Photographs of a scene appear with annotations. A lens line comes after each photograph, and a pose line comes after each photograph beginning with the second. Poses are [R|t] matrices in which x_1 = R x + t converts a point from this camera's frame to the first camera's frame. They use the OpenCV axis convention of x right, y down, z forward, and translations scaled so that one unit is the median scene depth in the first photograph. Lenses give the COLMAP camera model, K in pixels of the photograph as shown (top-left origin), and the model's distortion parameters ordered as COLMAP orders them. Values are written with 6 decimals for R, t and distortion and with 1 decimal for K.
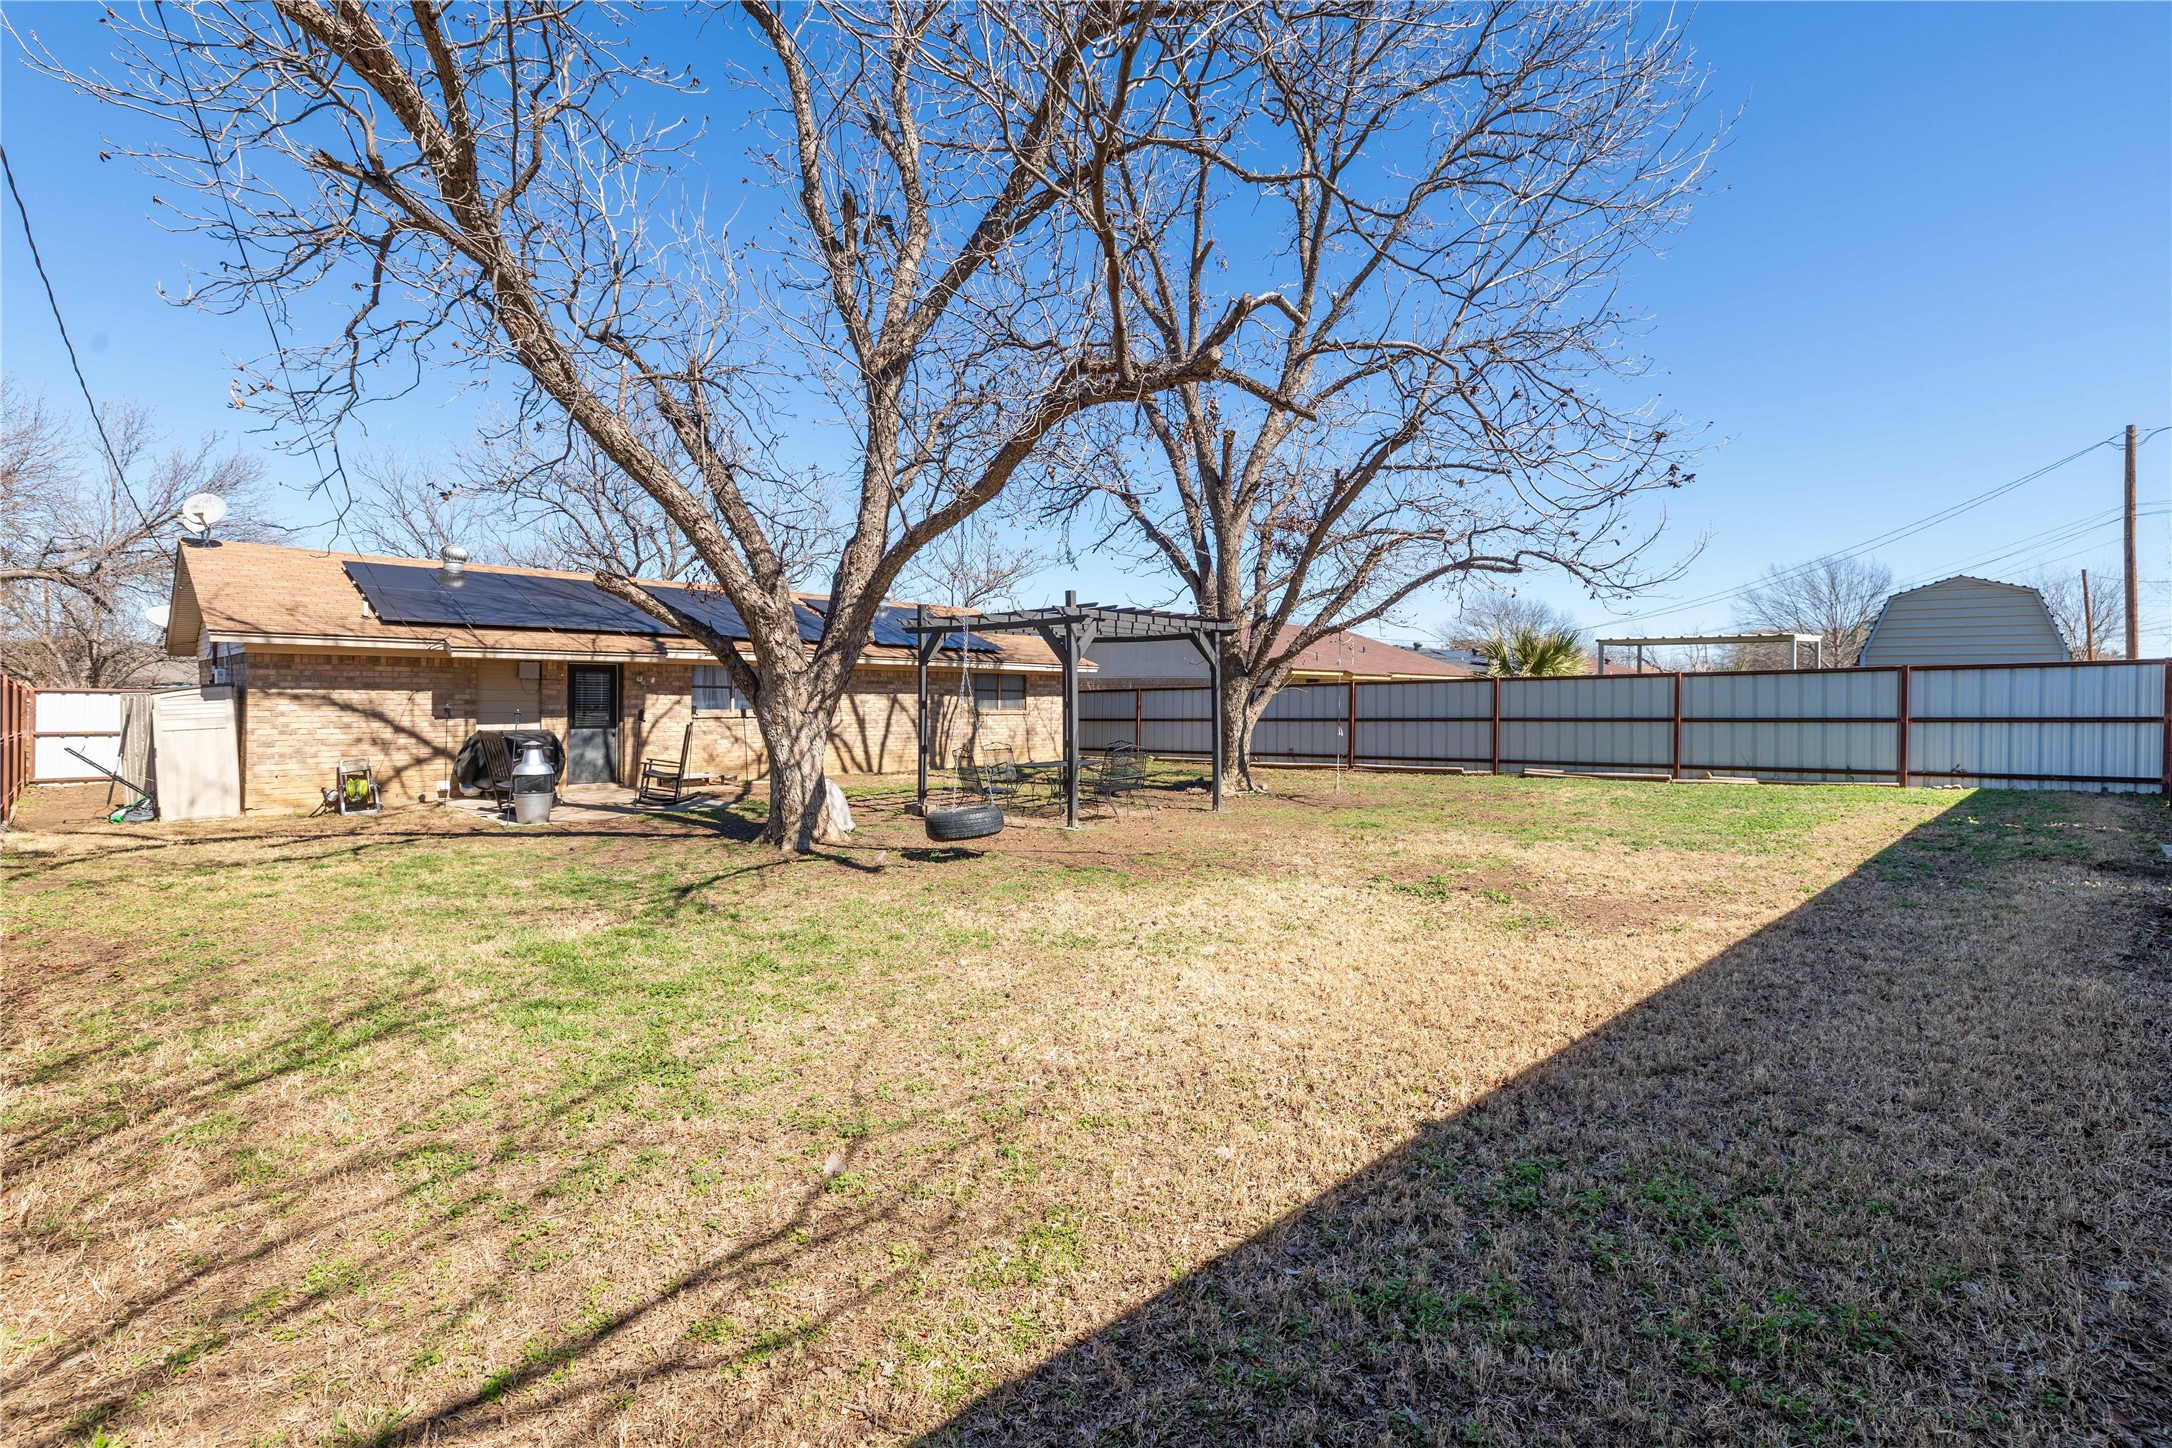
lens RADIAL K [[989.1, 0, 1086.0], [0, 989.1, 724.0], [0, 0, 1]] dist [0.028757, -0.000007]
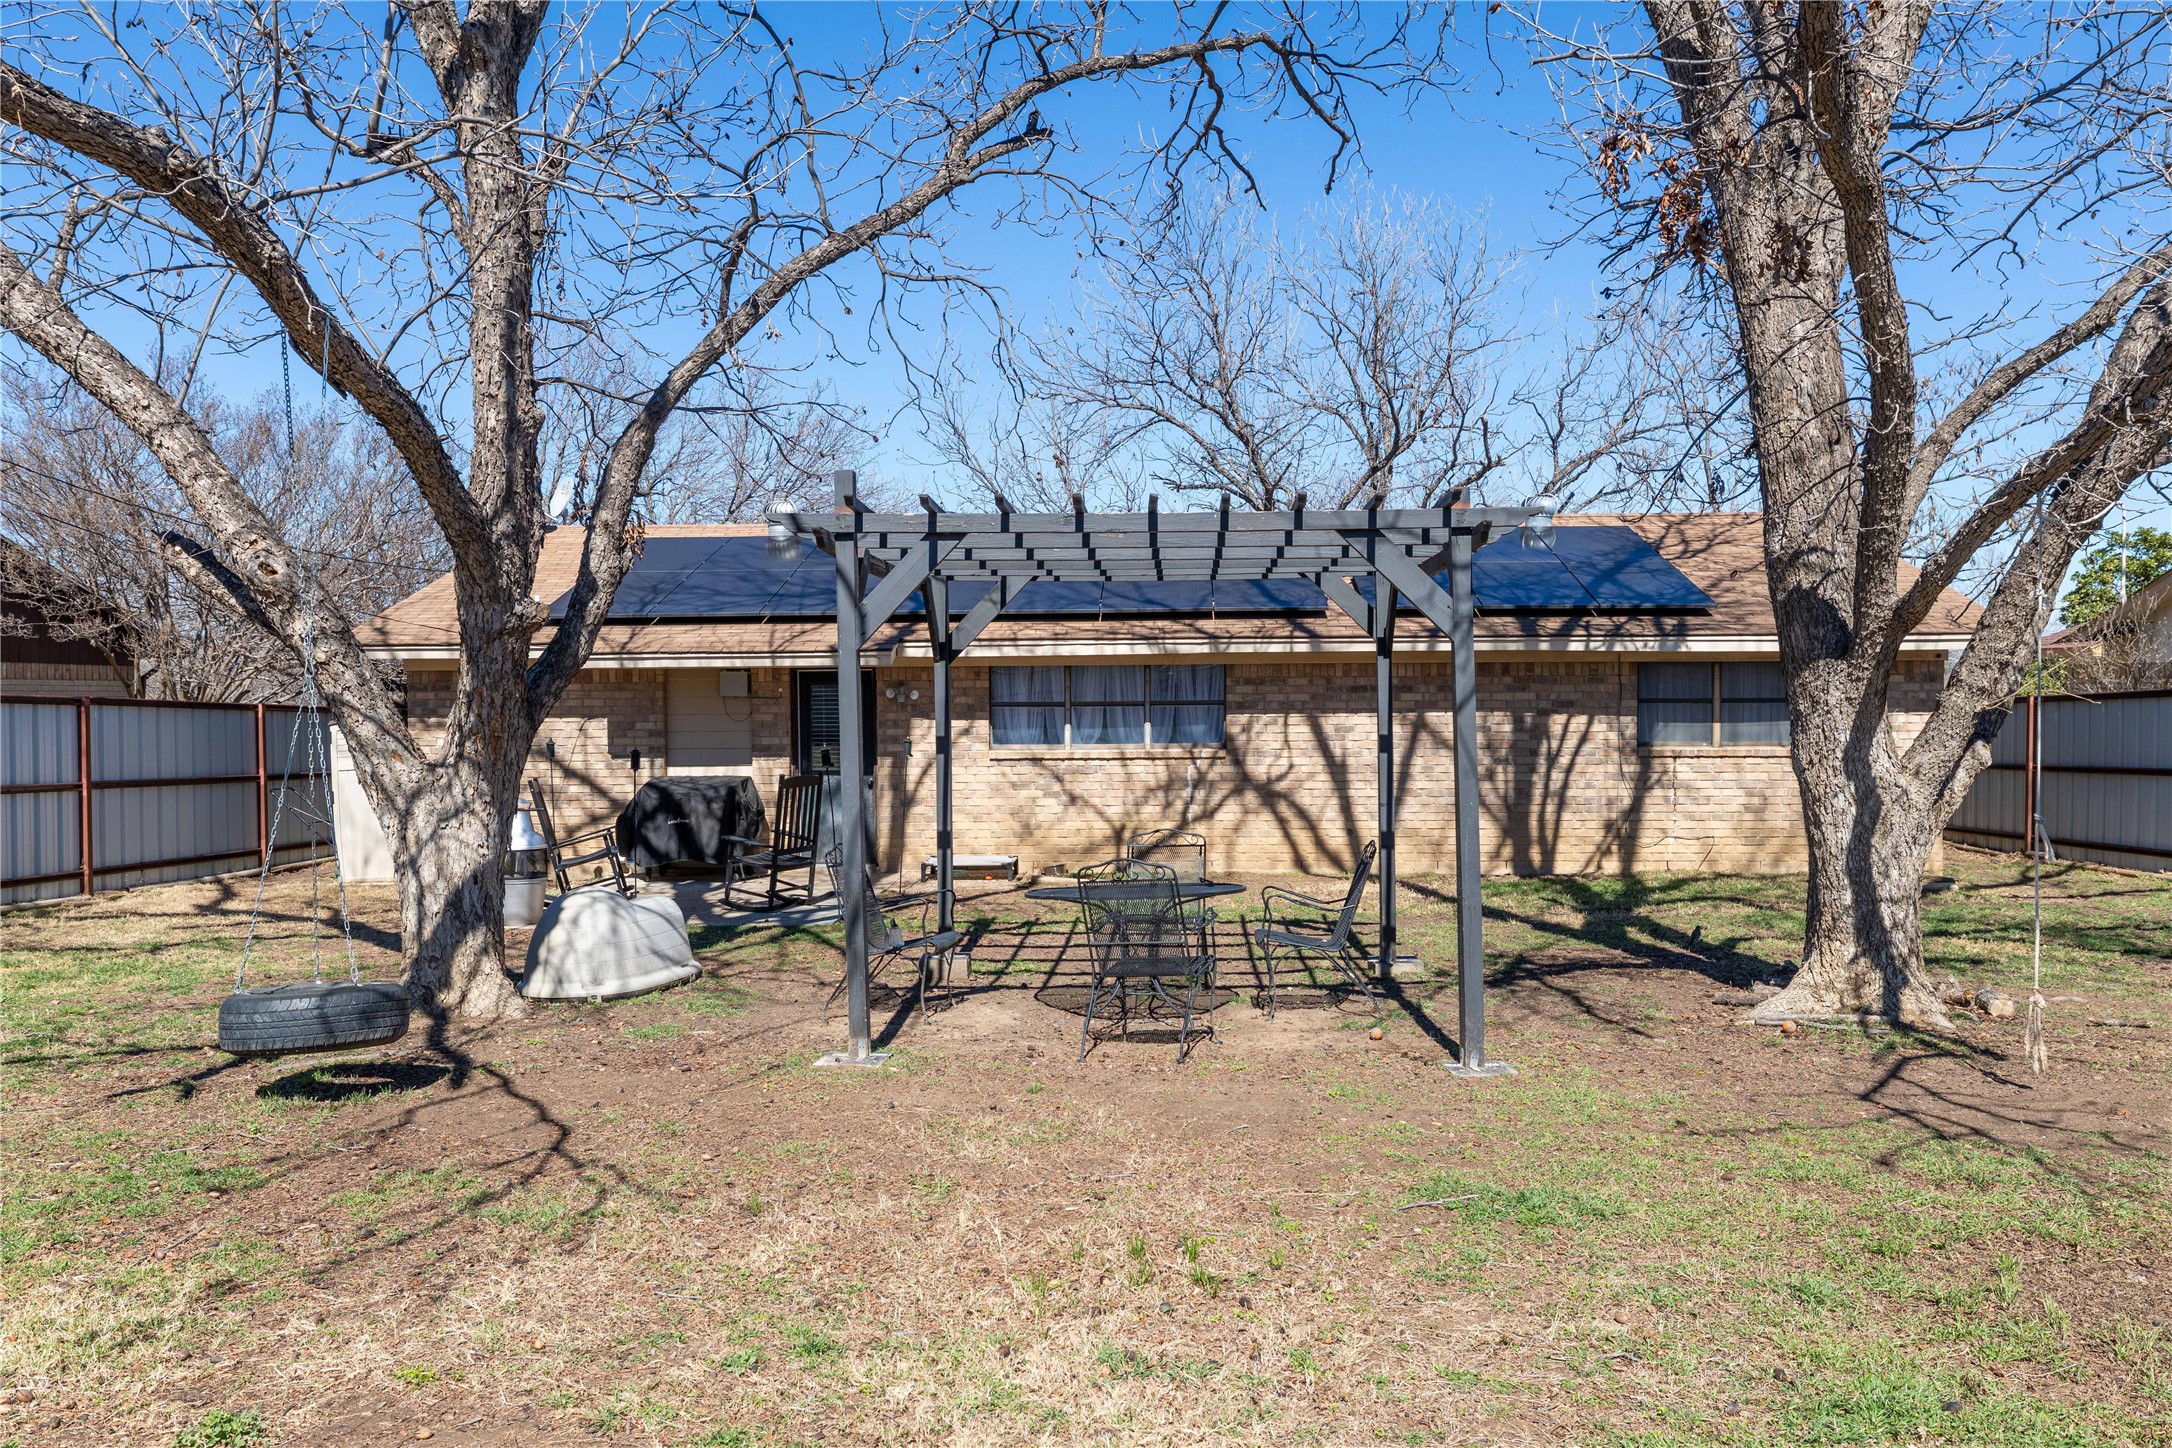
lens RADIAL K [[1679.5, 0, 1086.0], [0, 1679.5, 724.0], [0, 0, 1]] dist [0.007393, 0.002157]
pose [[0.662562, -0.001667, -0.749005, 0.322351], [-0.010576, 0.999877, -0.011581, -0.013992], [0.748932, 0.015595, 0.662463, 0.355784]]
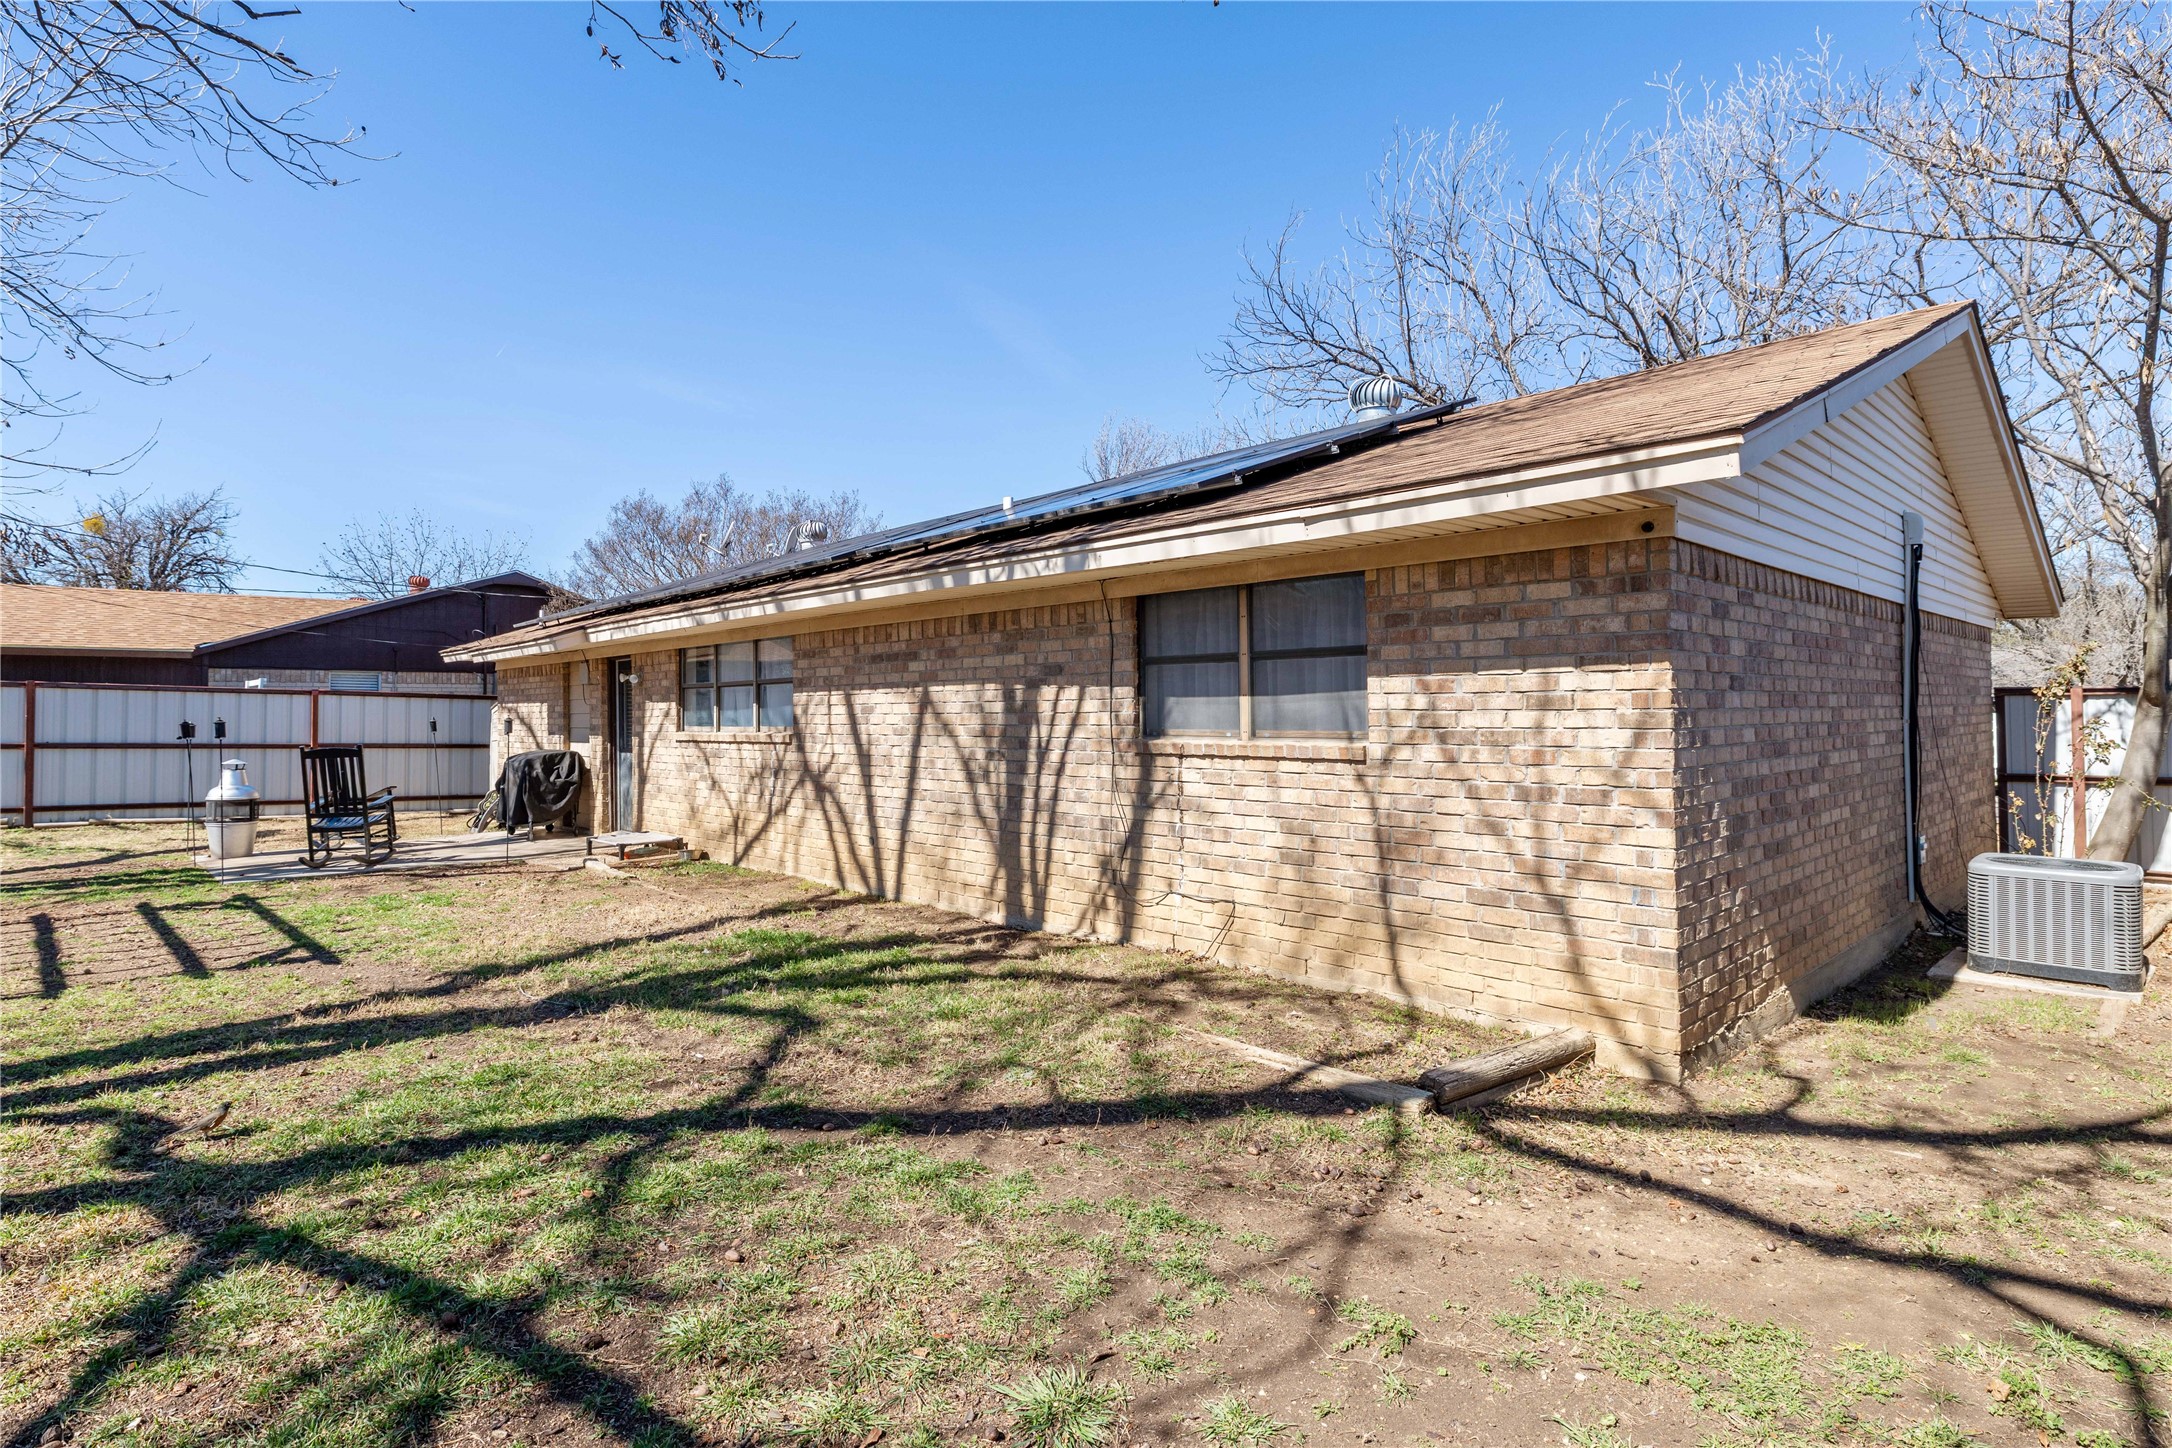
lens RADIAL K [[1095.9, 0, 1079.5], [0, 1095.9, 694.8], [0, 0, 1]] dist [-0.005072, -0.000197]
pose [[-0.047107, -0.022170, -0.998644, 0.205714], [-0.017857, 0.999613, -0.021349, -0.020695], [0.998730, 0.016828, -0.047485, 1.122244]]
